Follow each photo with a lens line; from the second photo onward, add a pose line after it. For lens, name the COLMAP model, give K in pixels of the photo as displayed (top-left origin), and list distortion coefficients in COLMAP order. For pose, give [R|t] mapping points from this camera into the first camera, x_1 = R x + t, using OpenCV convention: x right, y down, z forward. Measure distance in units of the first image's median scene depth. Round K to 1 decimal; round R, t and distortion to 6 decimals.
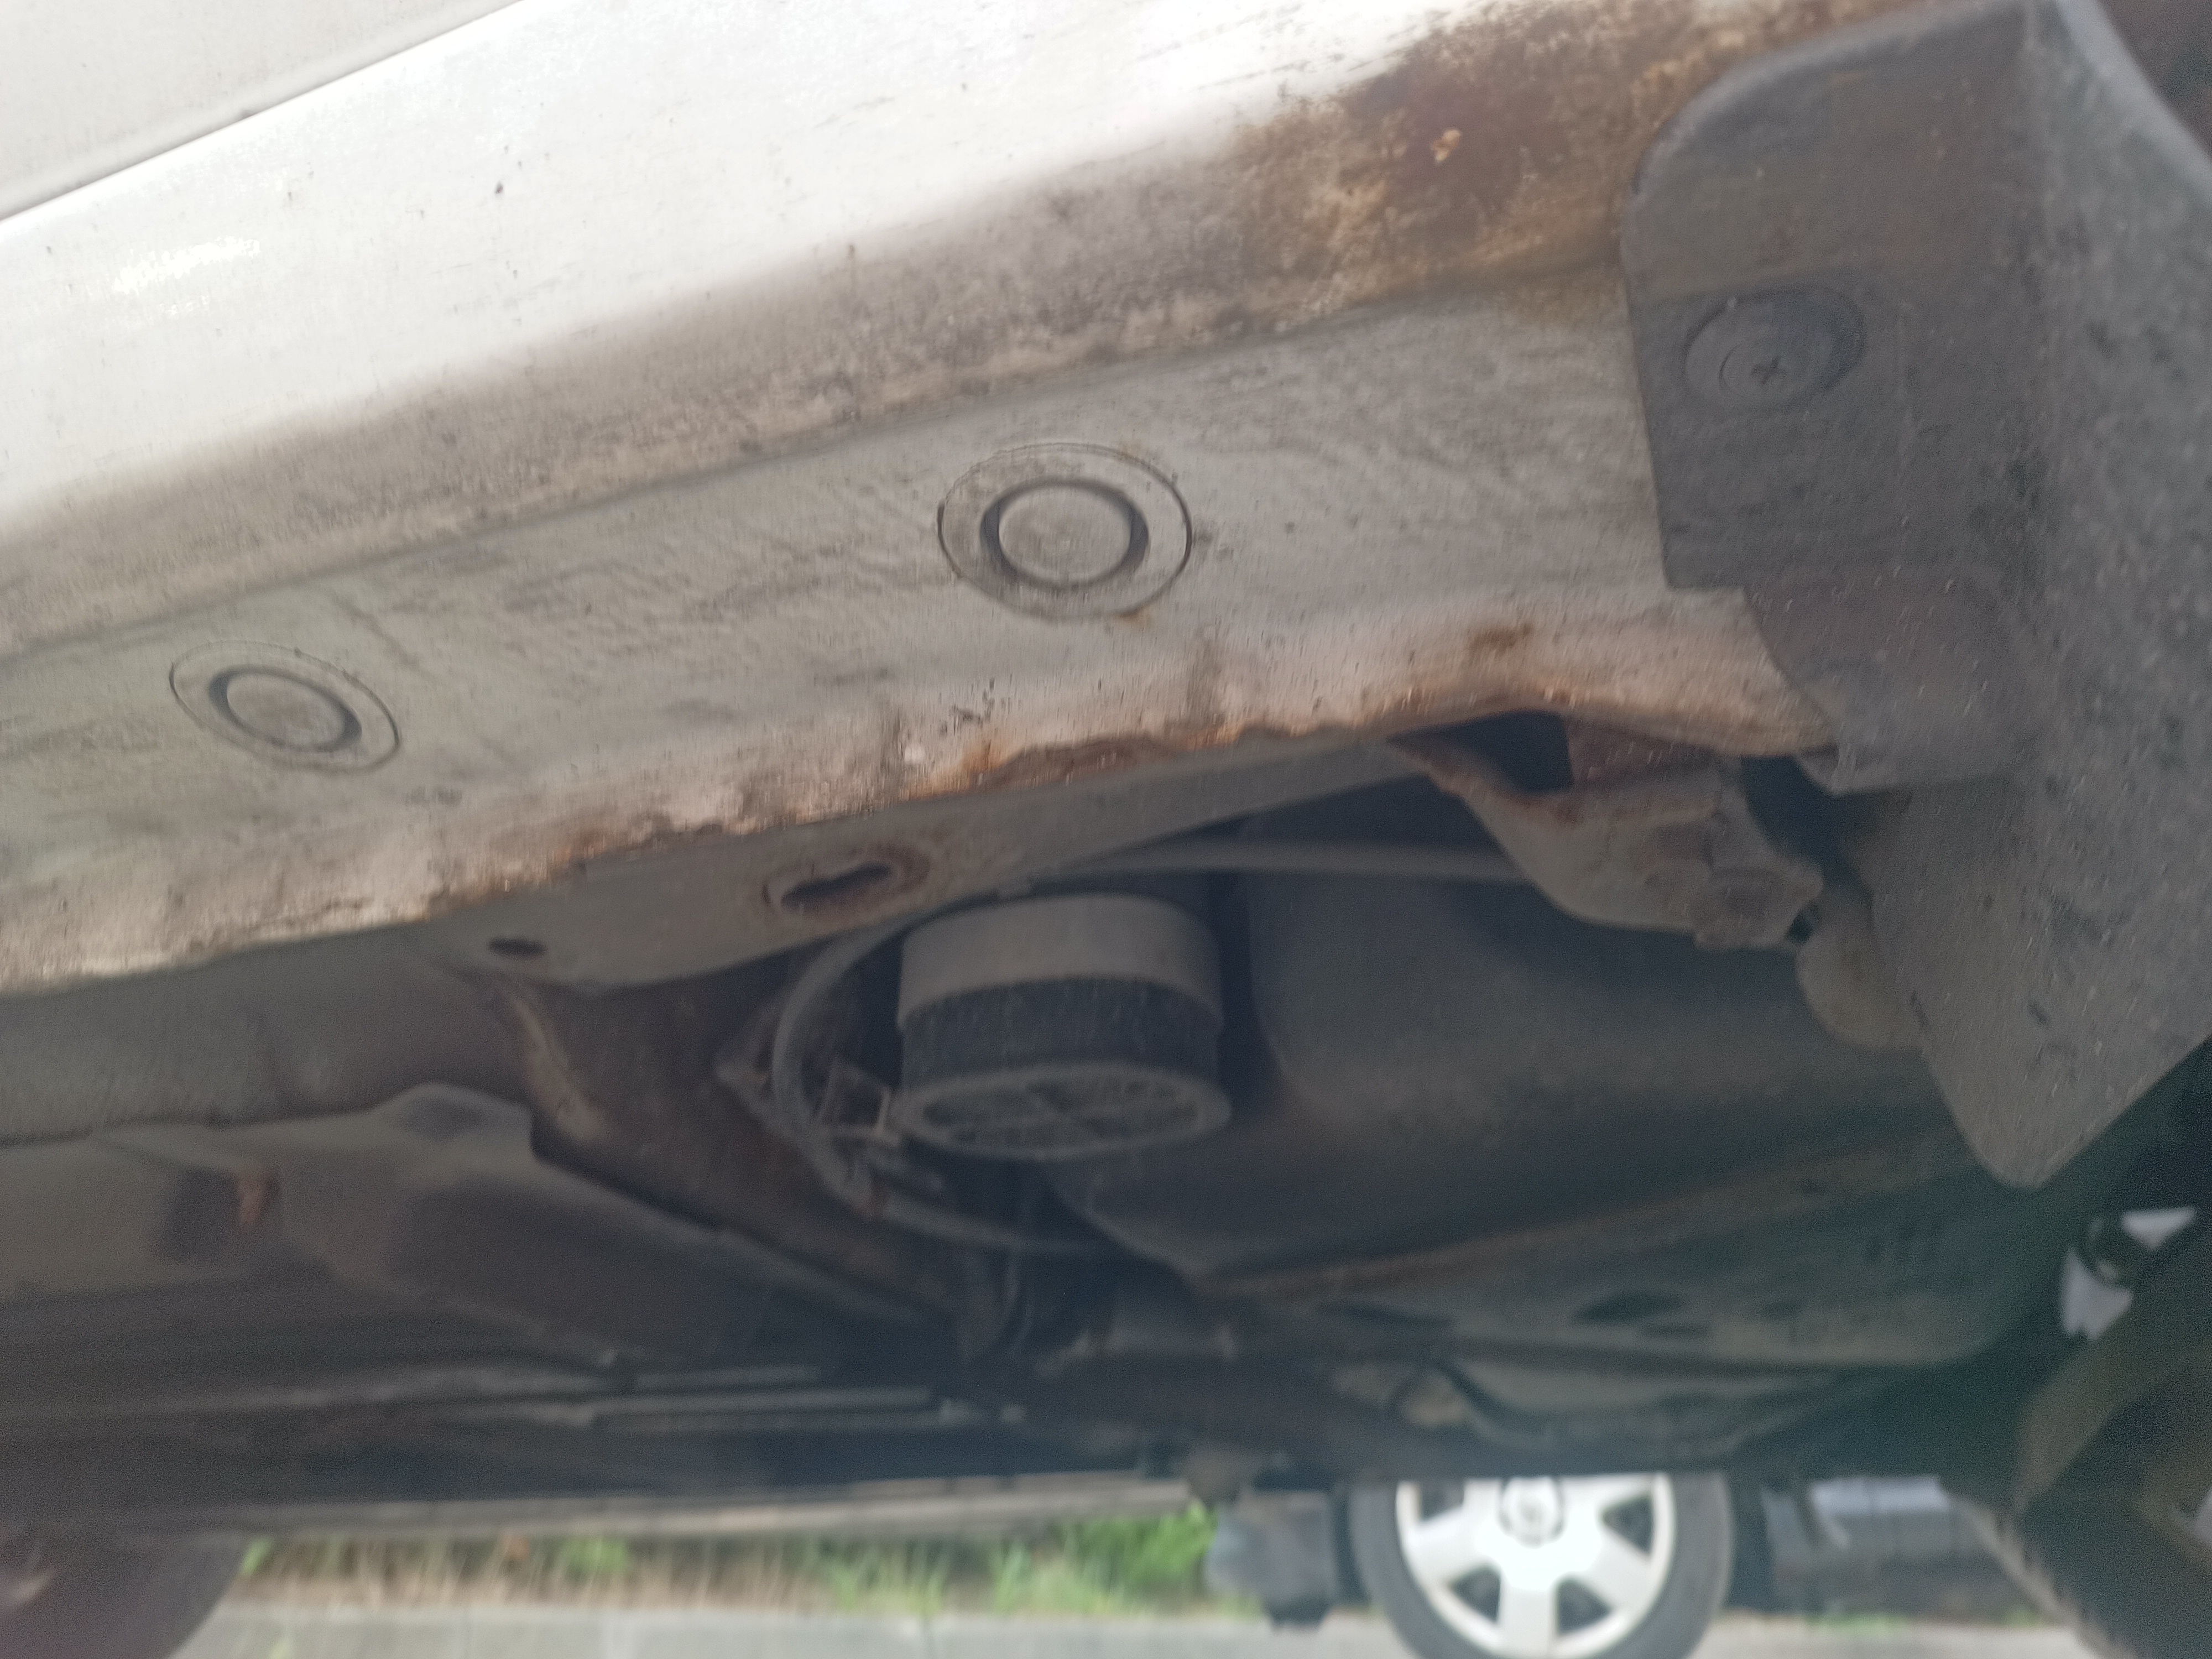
lens RADIAL K [[1572.0, 0, 1106.0], [0, 1572.0, 829.5], [0, 0, 1]] dist [-0.000098, -0.001747]
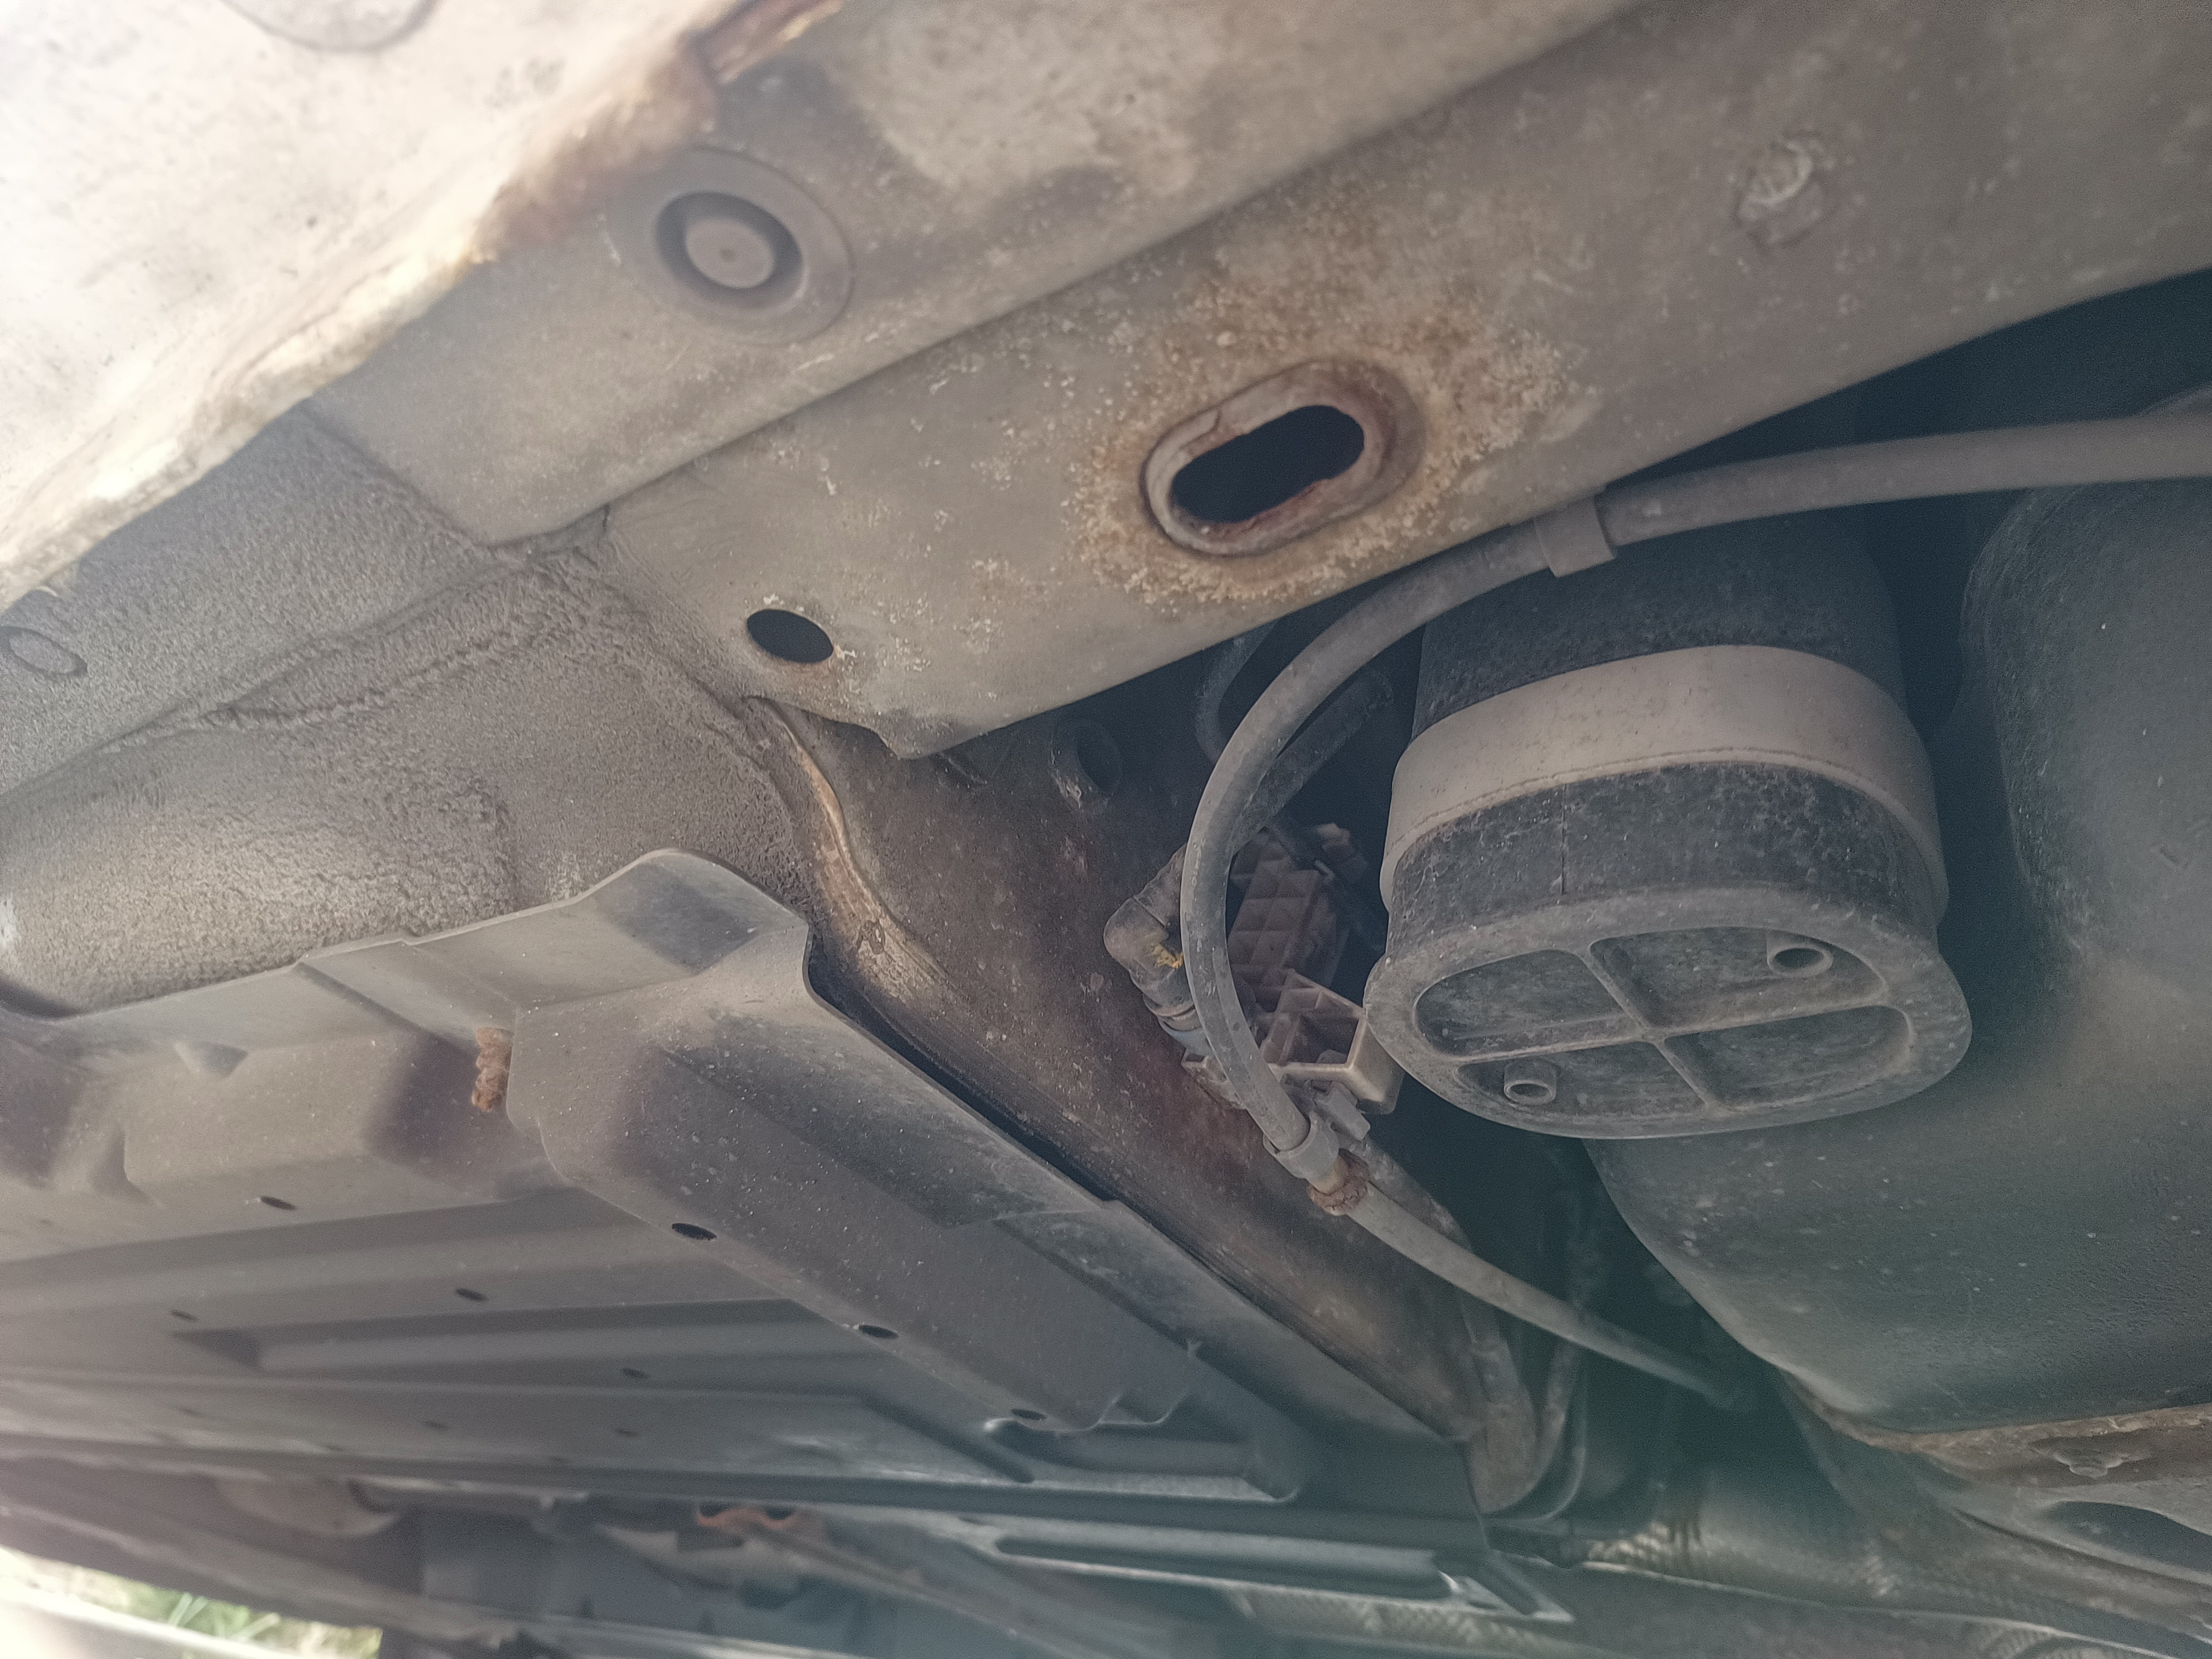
lens RADIAL K [[1658.4, 0, 1106.0], [0, 1658.4, 829.5], [0, 0, 1]] dist [0.033548, -0.083605]
pose [[0.947562, 0.007573, -0.319484, -0.023573], [-0.044460, 0.993121, -0.108325, 0.186910], [0.316465, 0.116849, 0.941380, 0.335941]]
